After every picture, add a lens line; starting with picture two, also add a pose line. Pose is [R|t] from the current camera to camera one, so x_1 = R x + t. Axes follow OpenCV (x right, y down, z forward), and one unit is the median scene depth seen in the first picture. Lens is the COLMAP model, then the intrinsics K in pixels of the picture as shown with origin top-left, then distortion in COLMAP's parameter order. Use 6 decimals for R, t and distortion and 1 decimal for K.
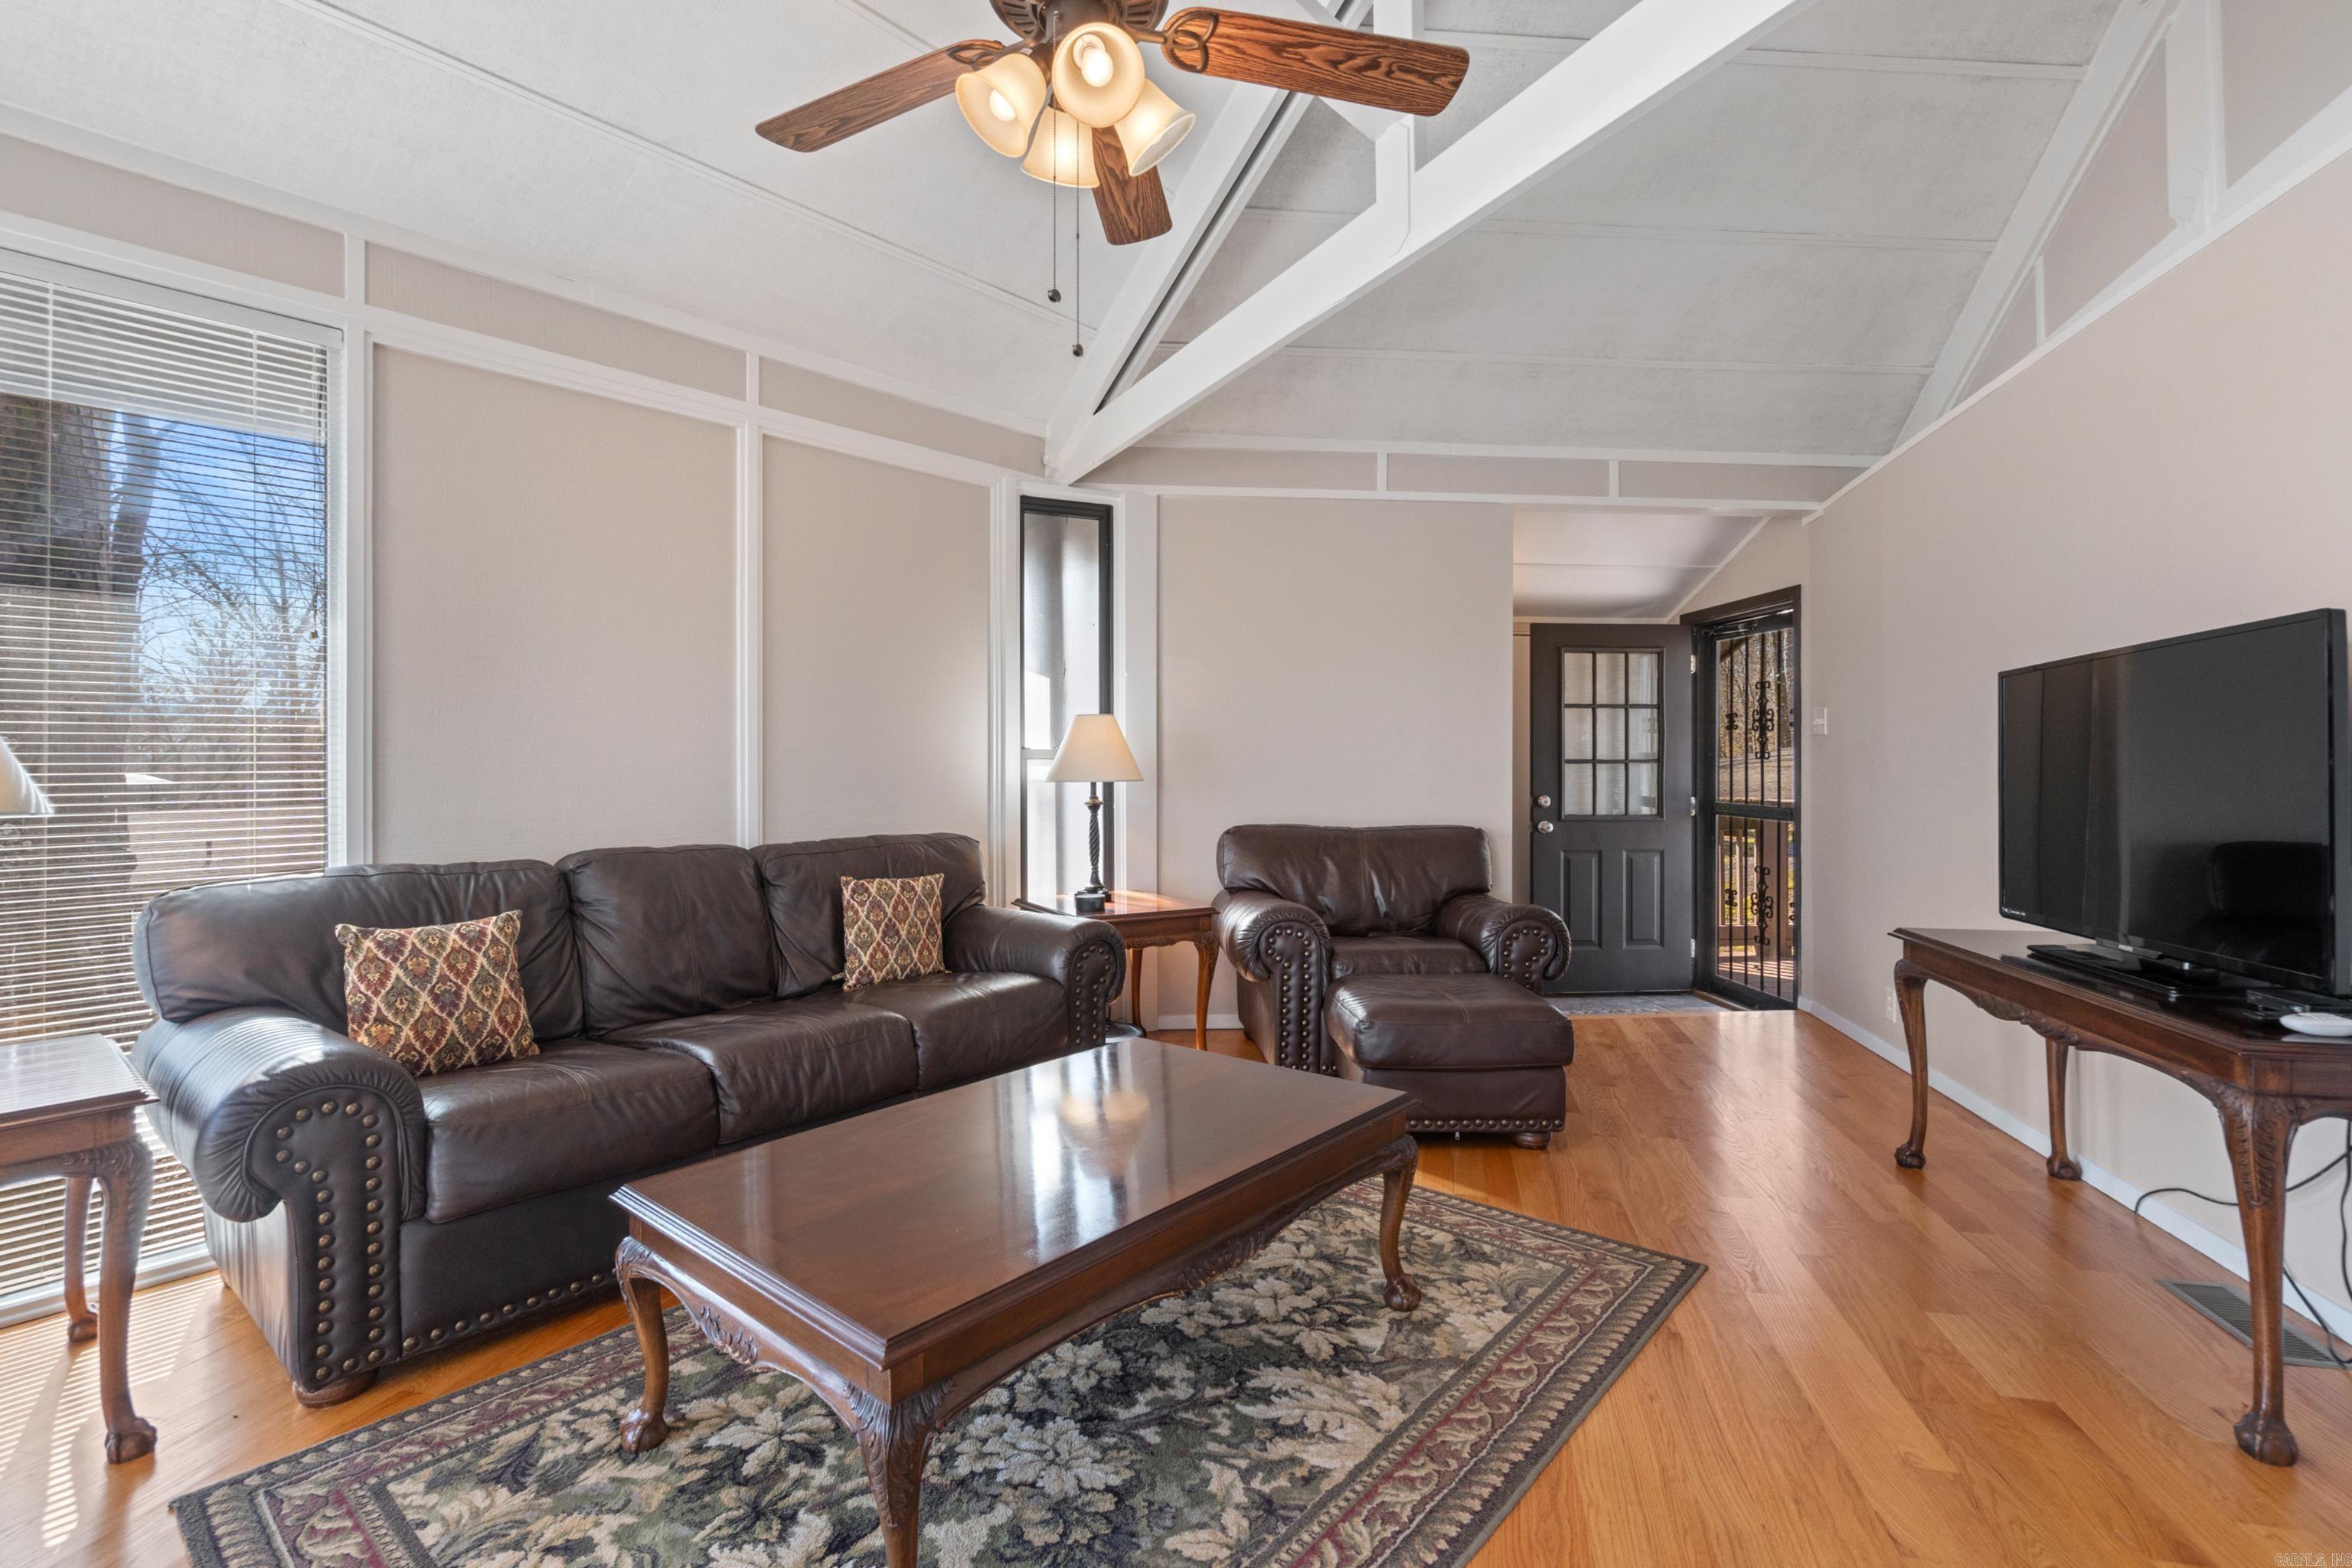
lens RADIAL K [[1079.9, 0, 1191.2], [0, 1079.9, 766.6], [0, 0, 1]] dist [-0.000319, 0.000650]
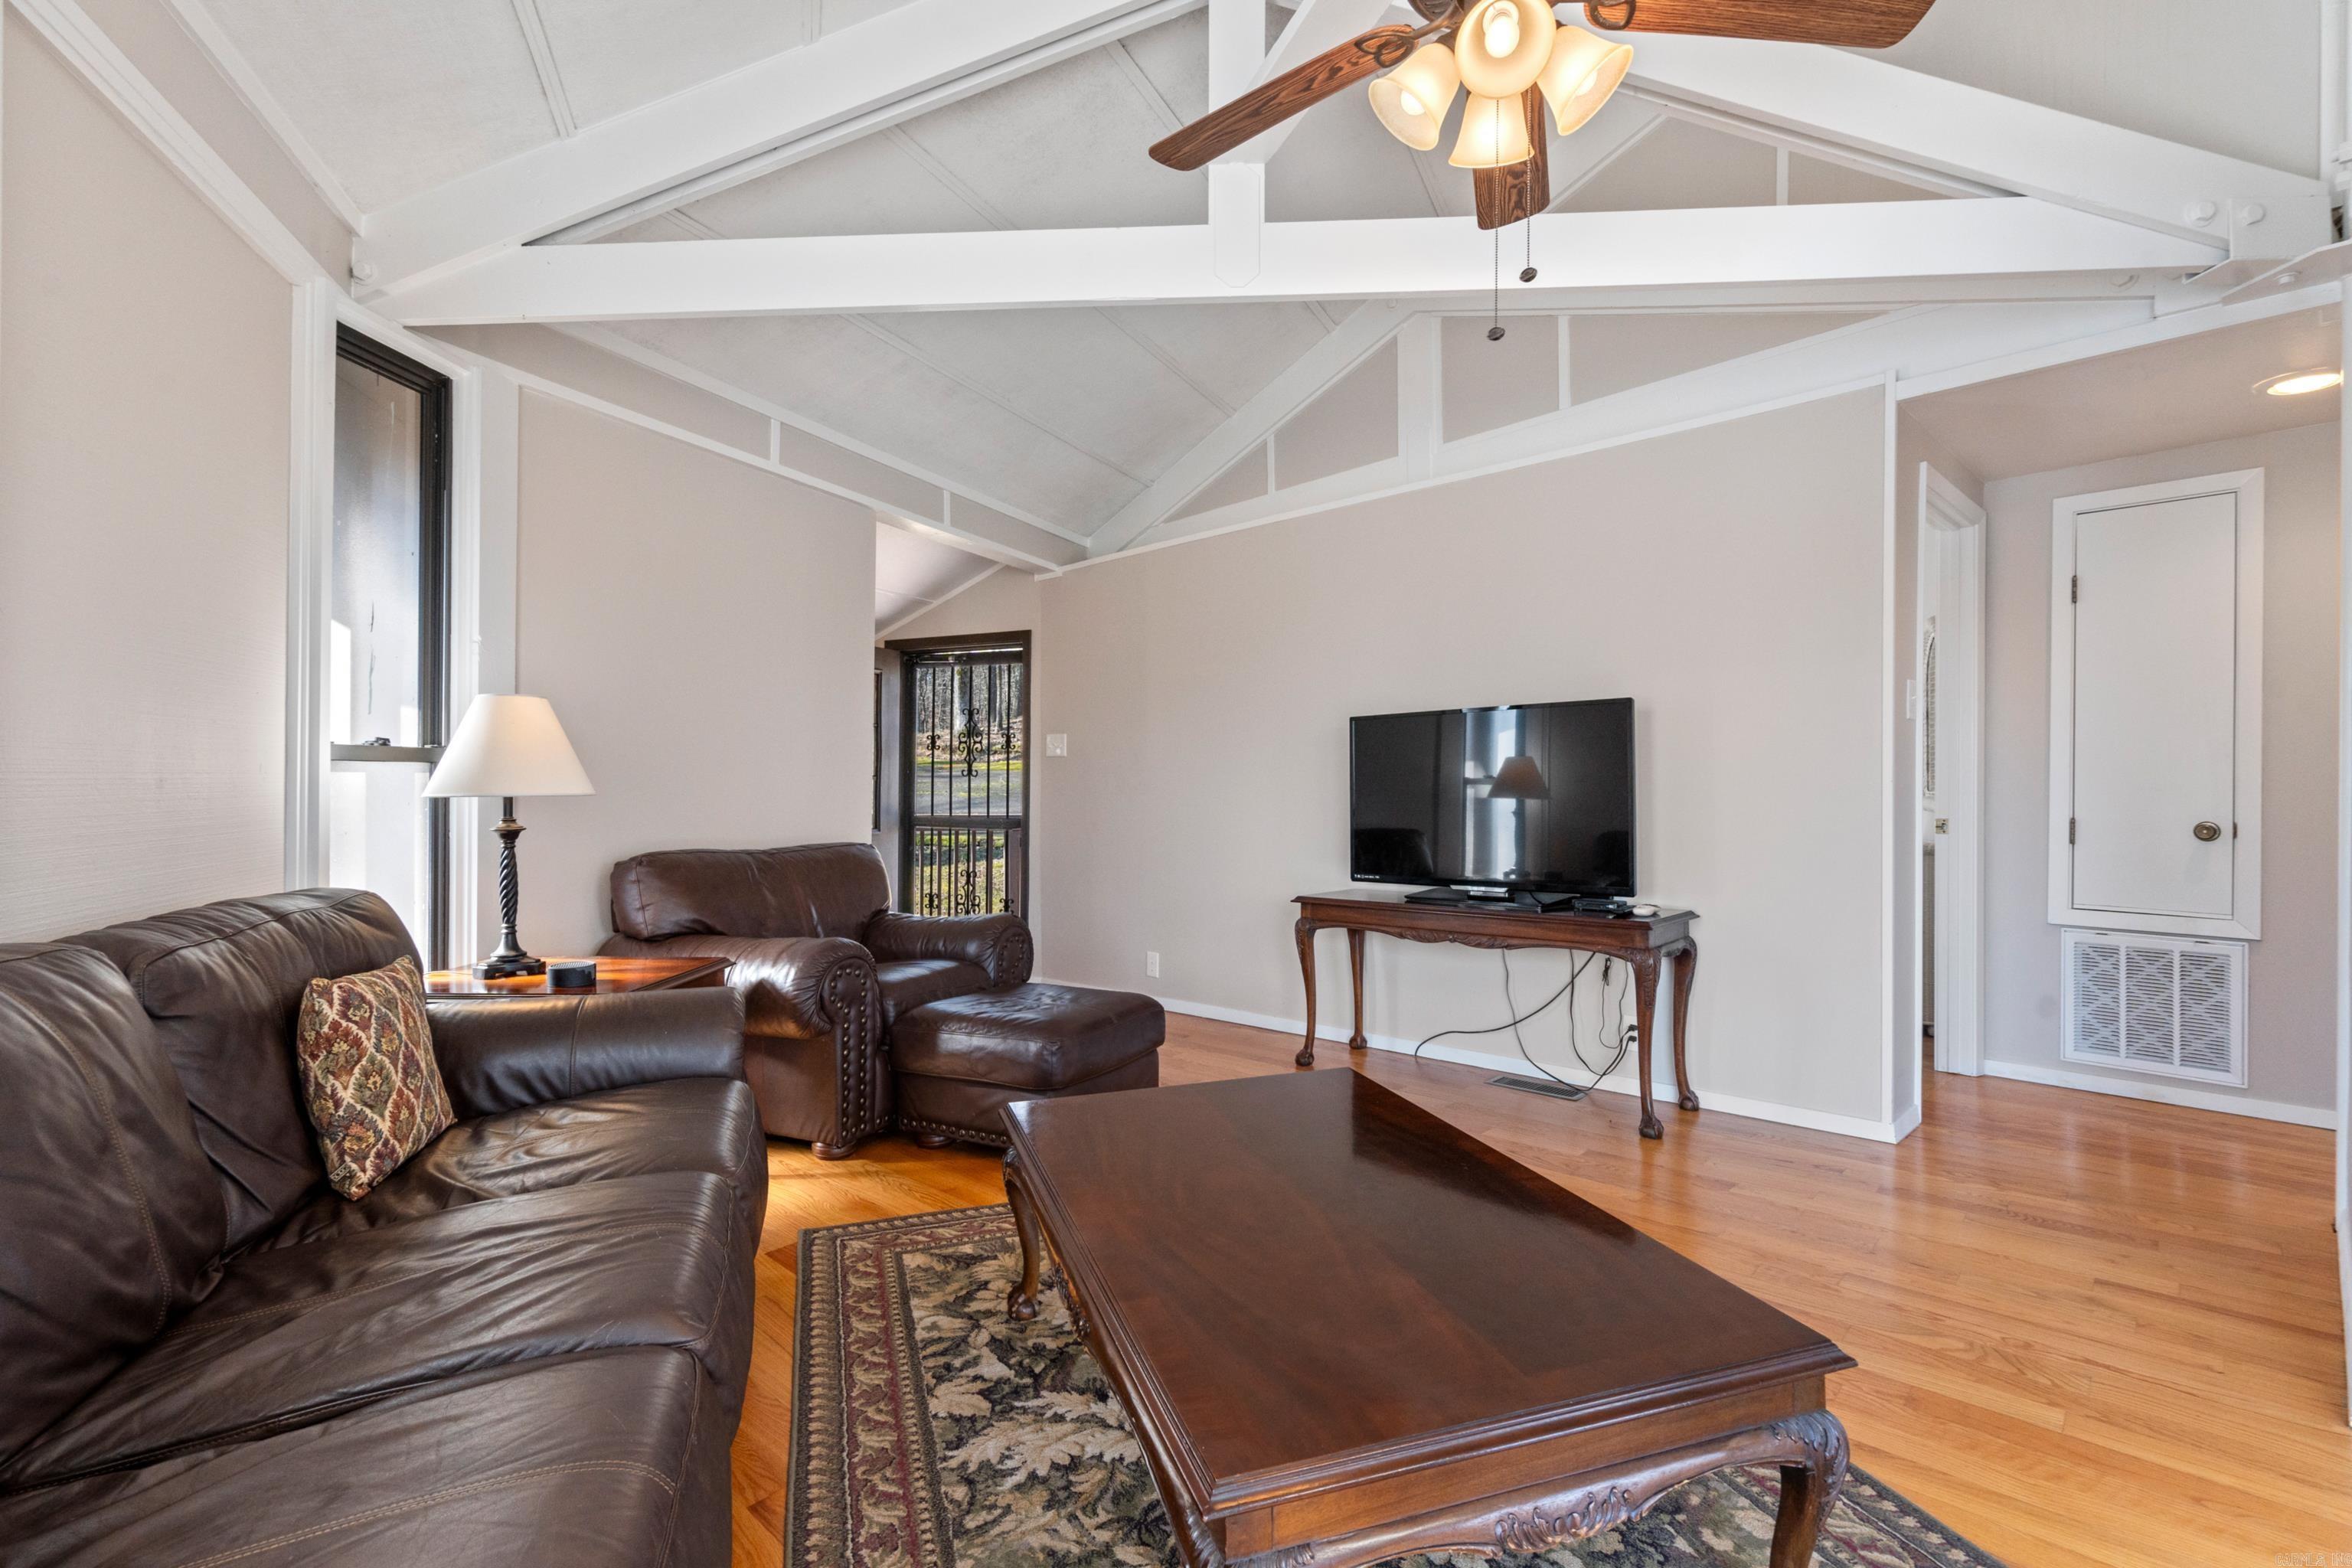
lens RADIAL K [[1064.7, 0, 1176.0], [0, 1064.7, 784.0], [0, 0, 1]] dist [-0.003106, -0.000168]
pose [[0.510251, 0.005675, 0.860007, -0.423444], [-0.001146, 0.999982, -0.005919, 0.009524], [-0.860025, 0.002034, 0.510248, 0.304382]]
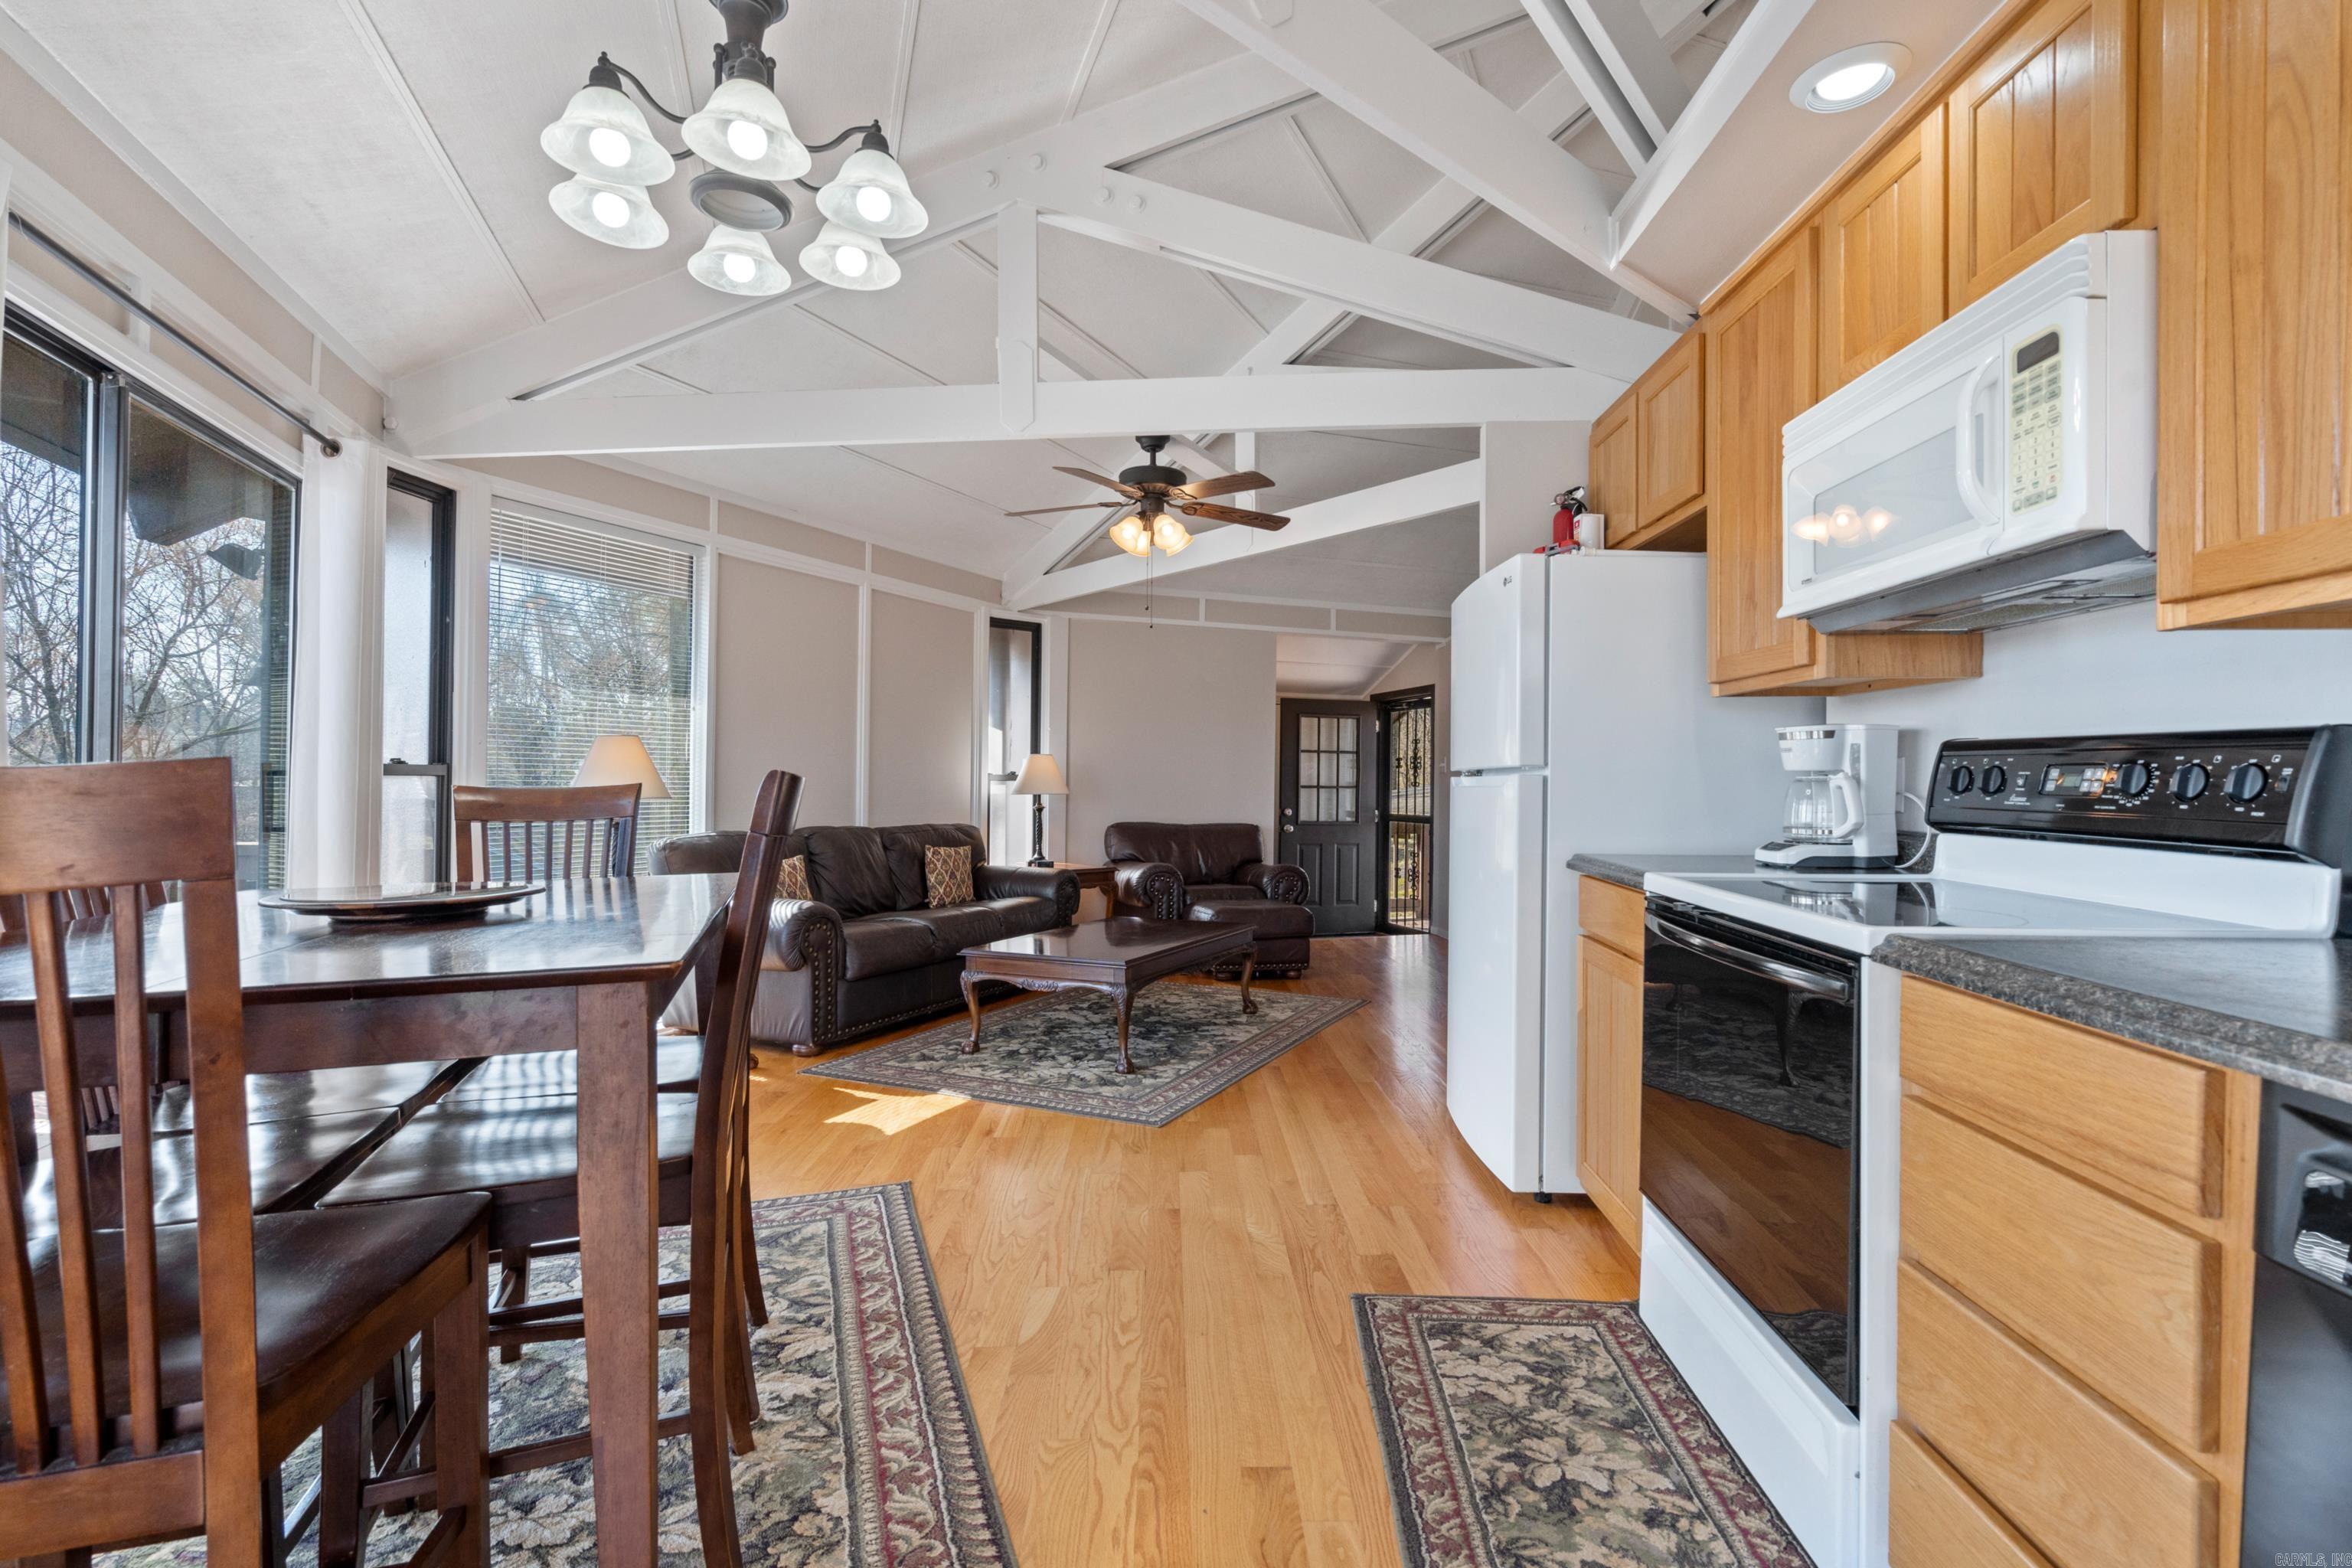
lens RADIAL K [[1066.5, 0, 1179.2], [0, 1066.5, 795.4], [0, 0, 1]] dist [-0.002641, 0.000165]
pose [[0.970983, 0.011526, 0.238871, -0.261950], [-0.012488, 0.999919, 0.002511, 0.008290], [-0.238823, -0.005421, 0.971048, -0.620334]]
